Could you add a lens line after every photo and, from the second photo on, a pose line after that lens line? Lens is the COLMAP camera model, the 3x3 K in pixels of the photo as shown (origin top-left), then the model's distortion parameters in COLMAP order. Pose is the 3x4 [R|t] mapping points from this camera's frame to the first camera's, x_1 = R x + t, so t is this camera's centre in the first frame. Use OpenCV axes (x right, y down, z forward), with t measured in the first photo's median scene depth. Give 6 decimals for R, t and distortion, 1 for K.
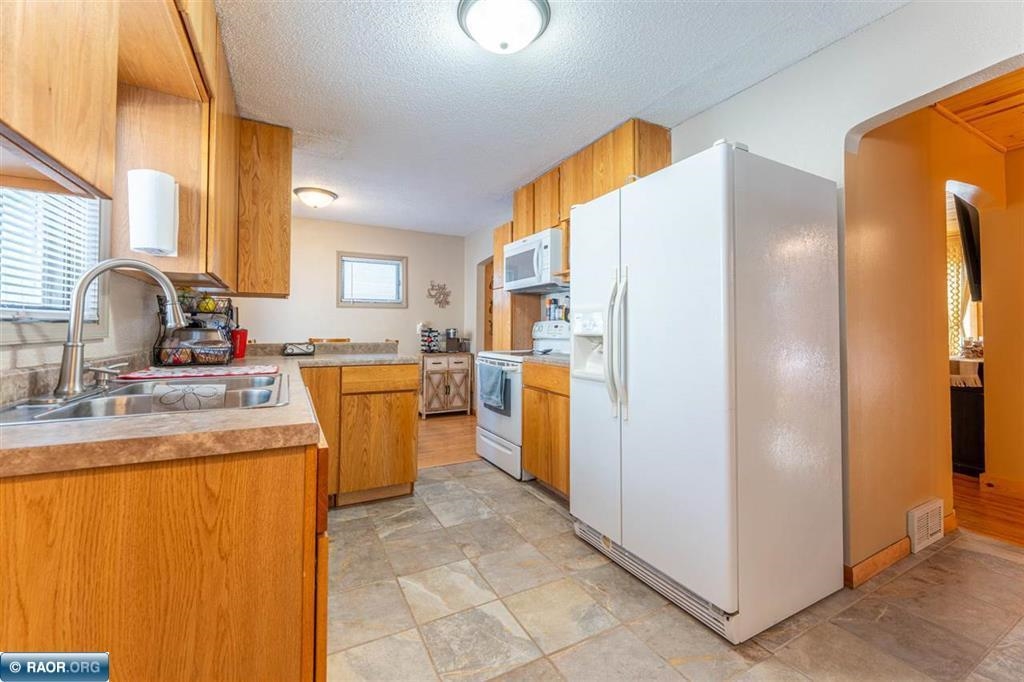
lens RADIAL K [[415.4, 0, 511.1], [0, 415.4, 321.5], [0, 0, 1]] dist [0.000579, -0.000009]
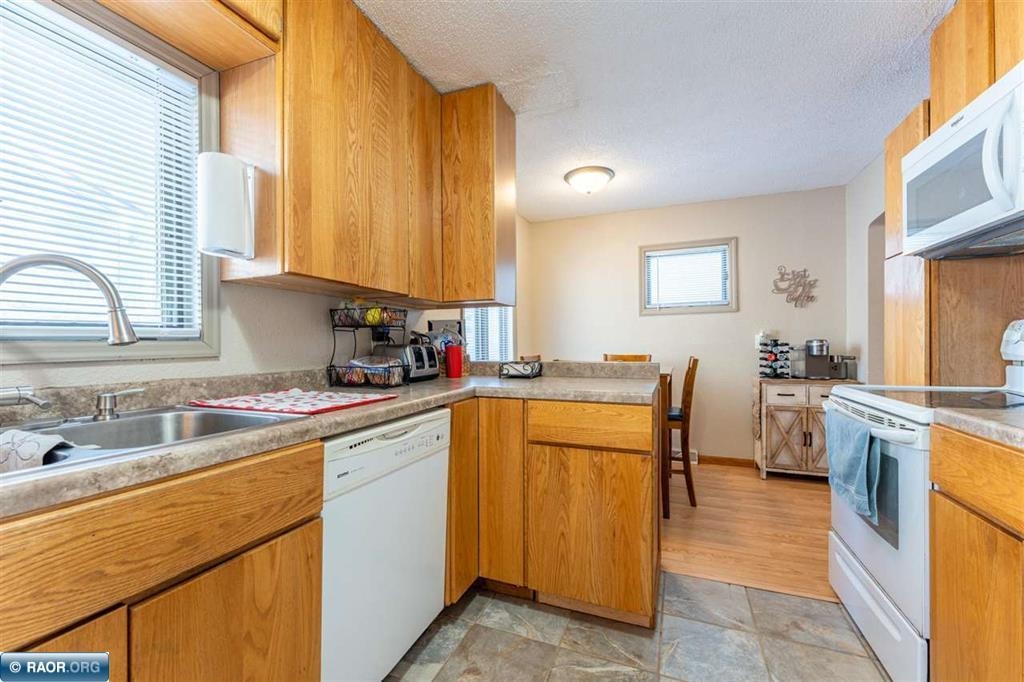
lens RADIAL K [[419.1, 0, 511.4], [0, 419.1, 344.5], [0, 0, 1]] dist [-0.002819, -0.000327]
pose [[0.640524, -0.007839, -0.767898, 0.062532], [0.025409, 0.999617, 0.010990, 0.008306], [0.767518, -0.026550, 0.640478, 0.378874]]
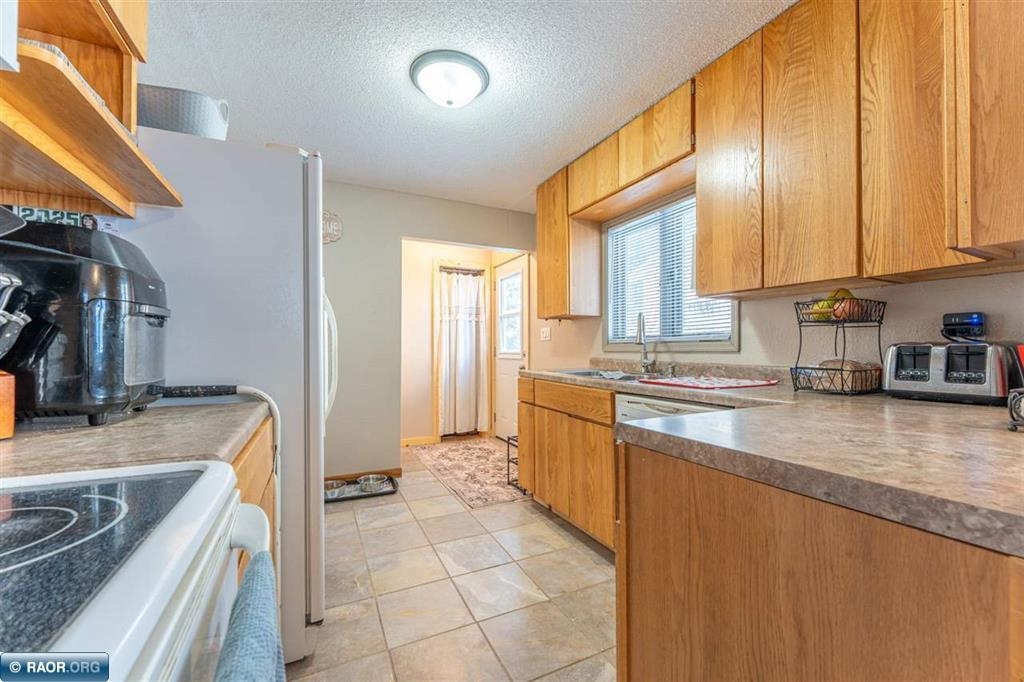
lens RADIAL K [[406.7, 0, 506.8], [0, 406.7, 343.8], [0, 0, 1]] dist [0.001432, 0.000004]
pose [[-0.998628, -0.001613, 0.052340, -0.113652], [-0.003224, 0.999523, -0.030722, 0.024548], [-0.052266, -0.030849, -0.998157, 1.003751]]
